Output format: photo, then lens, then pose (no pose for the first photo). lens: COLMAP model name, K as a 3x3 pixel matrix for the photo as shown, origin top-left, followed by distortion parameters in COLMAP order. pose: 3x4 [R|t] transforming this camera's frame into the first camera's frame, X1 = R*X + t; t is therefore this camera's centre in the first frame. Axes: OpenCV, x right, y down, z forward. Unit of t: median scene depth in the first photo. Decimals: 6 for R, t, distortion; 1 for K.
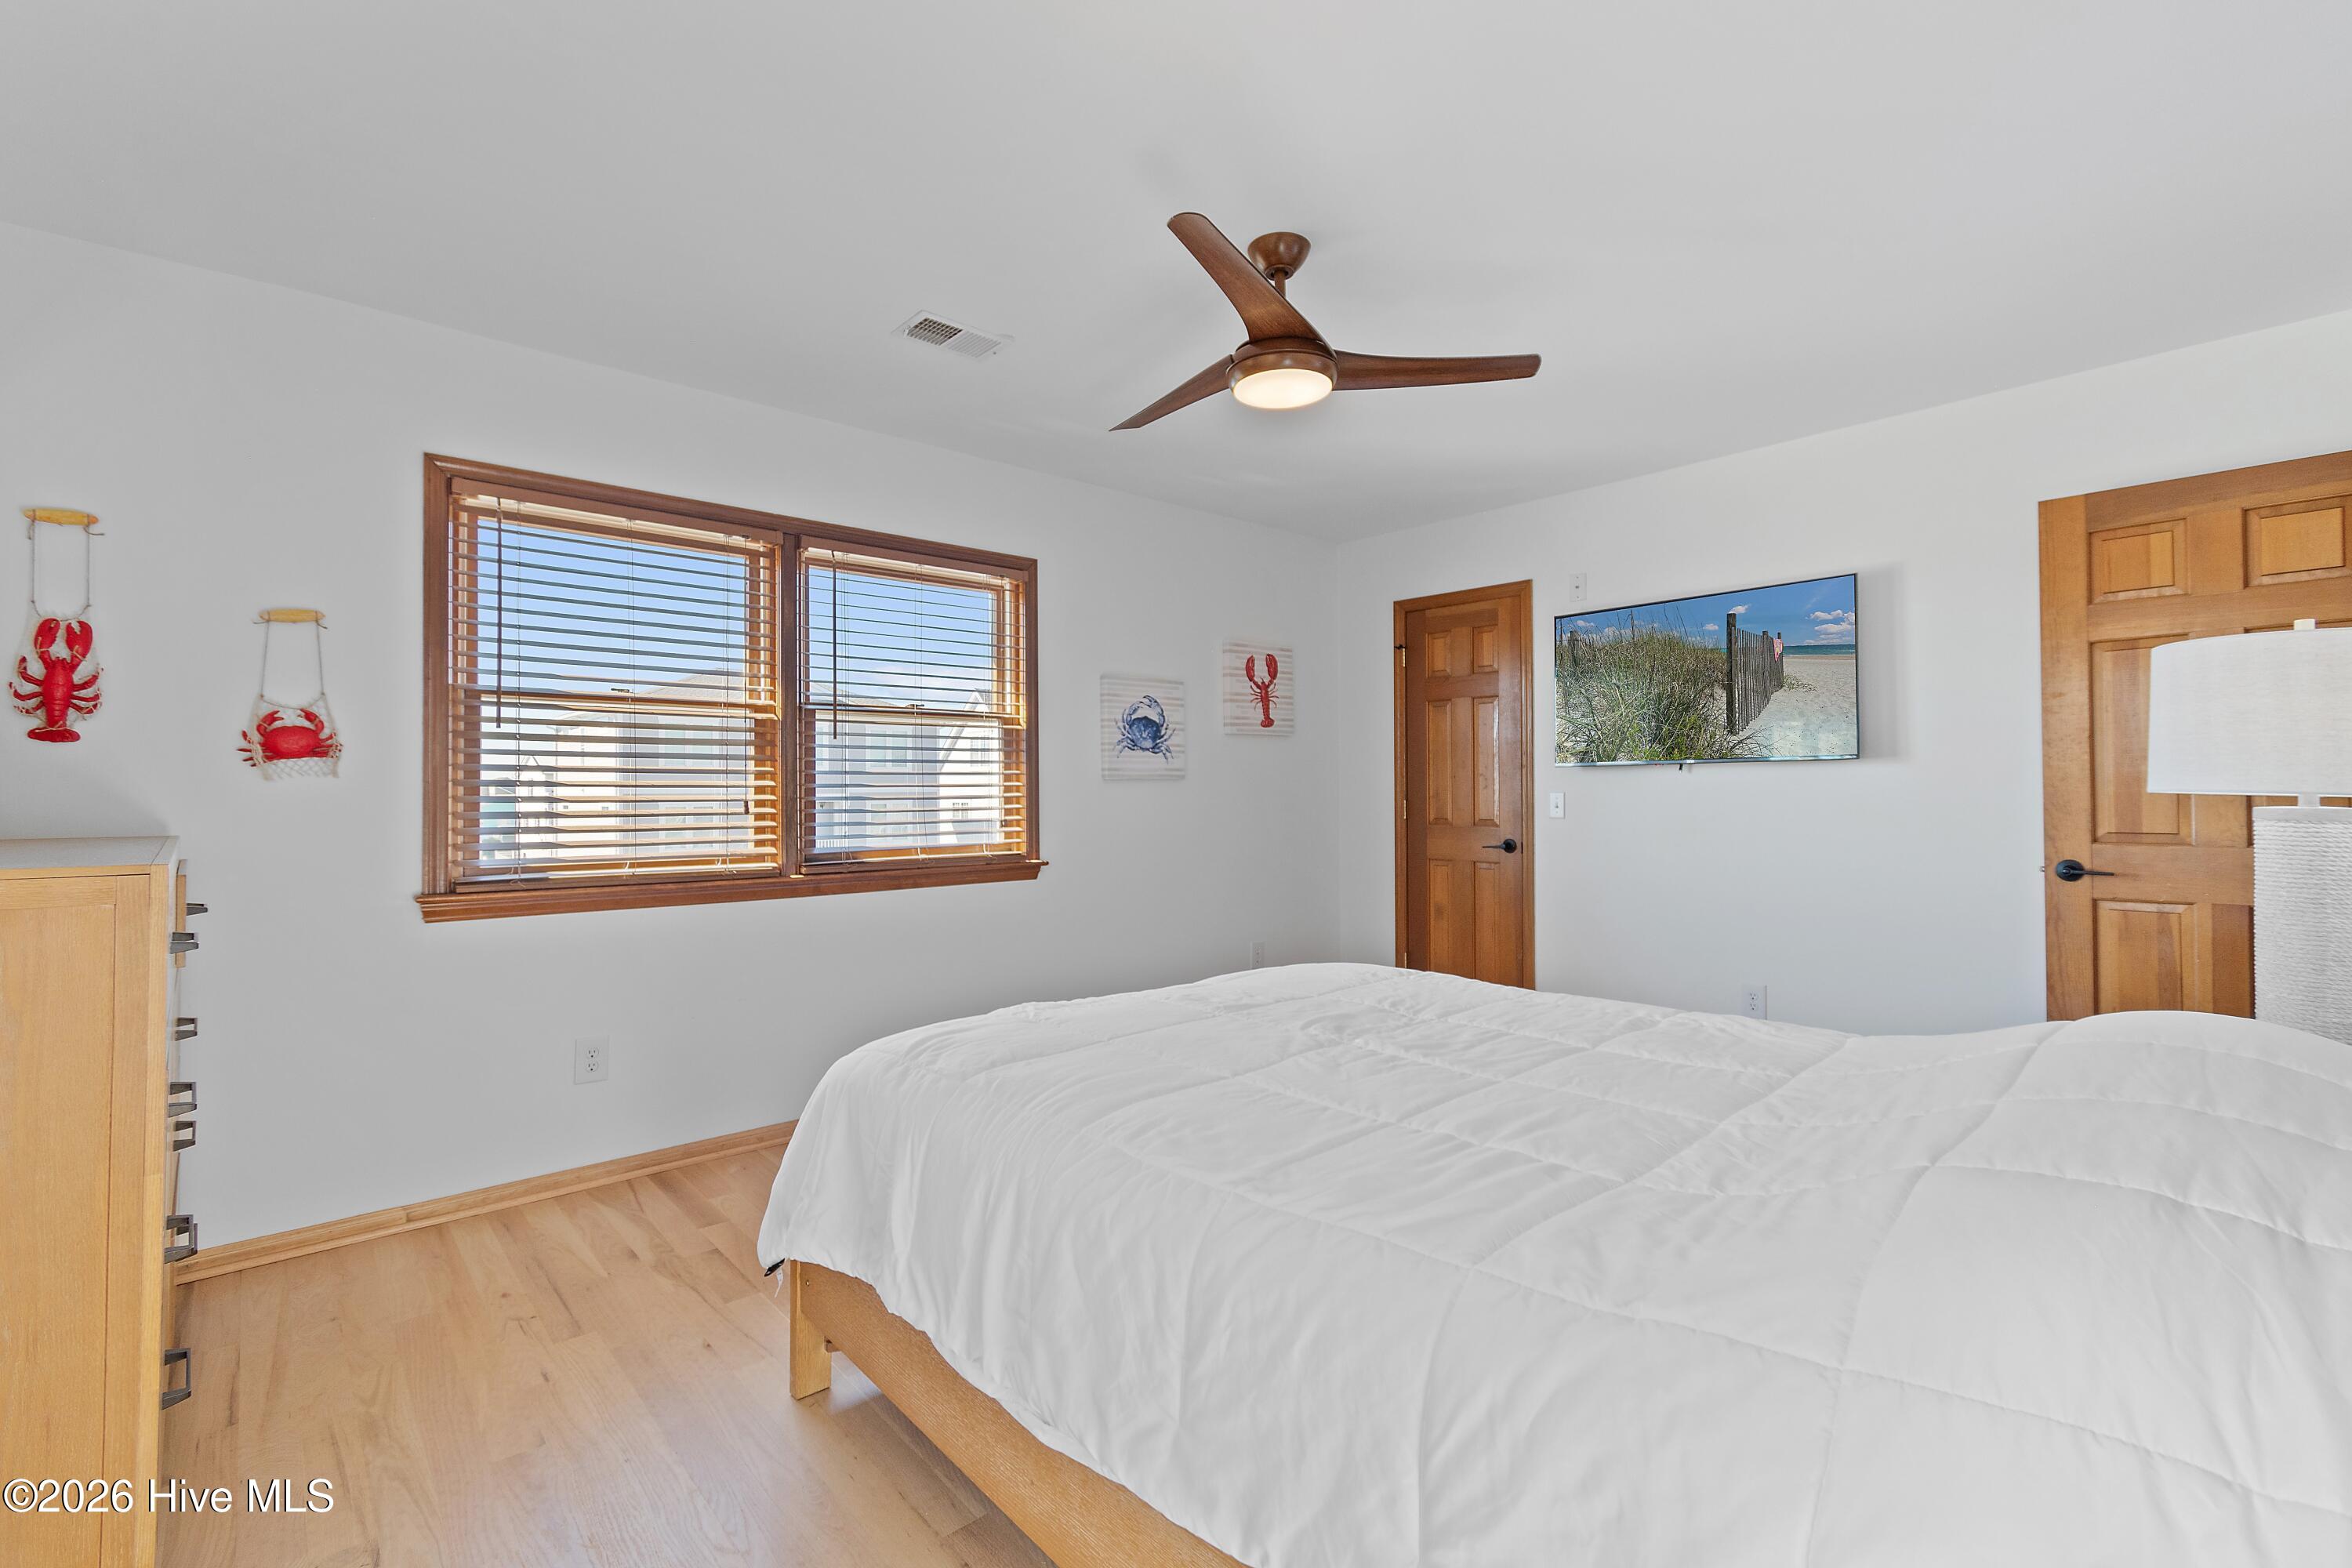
lens RADIAL K [[1034.0, 0, 1176.0], [0, 1034.0, 784.0], [0, 0, 1]] dist [-0.002536, -0.000568]
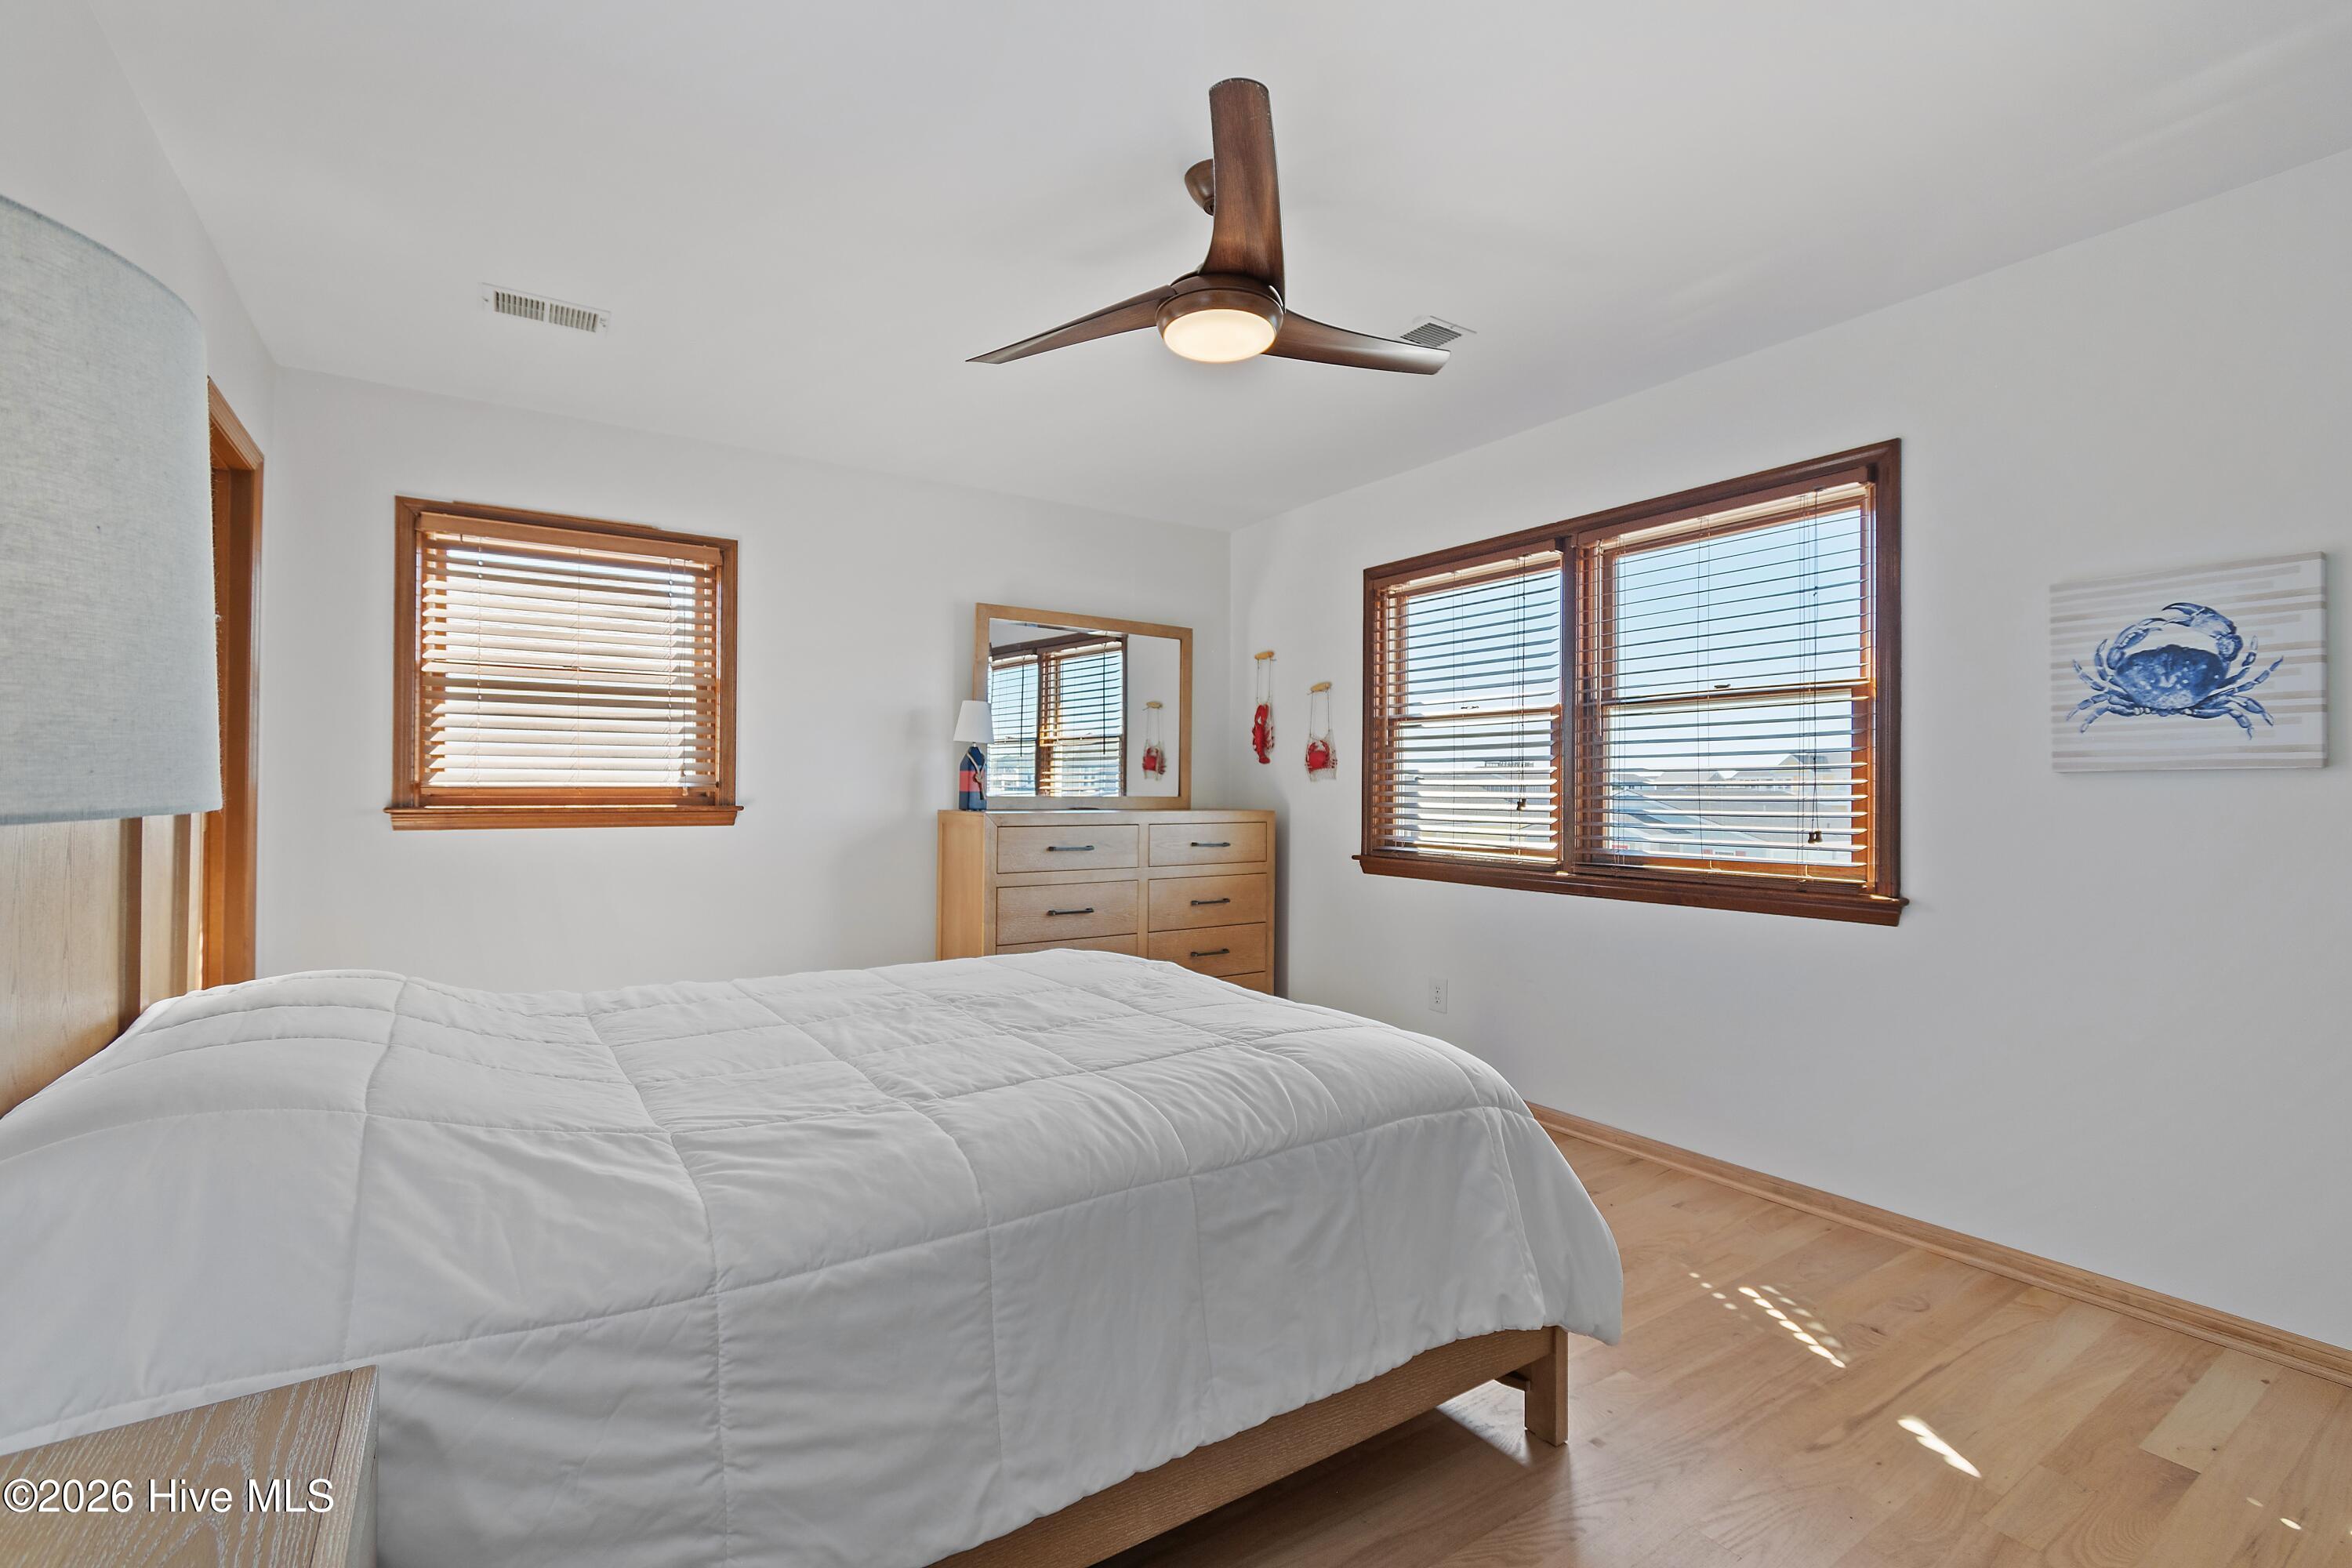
lens RADIAL K [[1034.0, 0, 1176.0], [0, 1034.0, 784.0], [0, 0, 1]] dist [-0.002536, -0.000568]
pose [[-0.129357, -0.000552, -0.991598, 0.642431], [0.003683, 0.999993, -0.001037, 0.000751], [0.991591, -0.003786, -0.129354, 0.710103]]
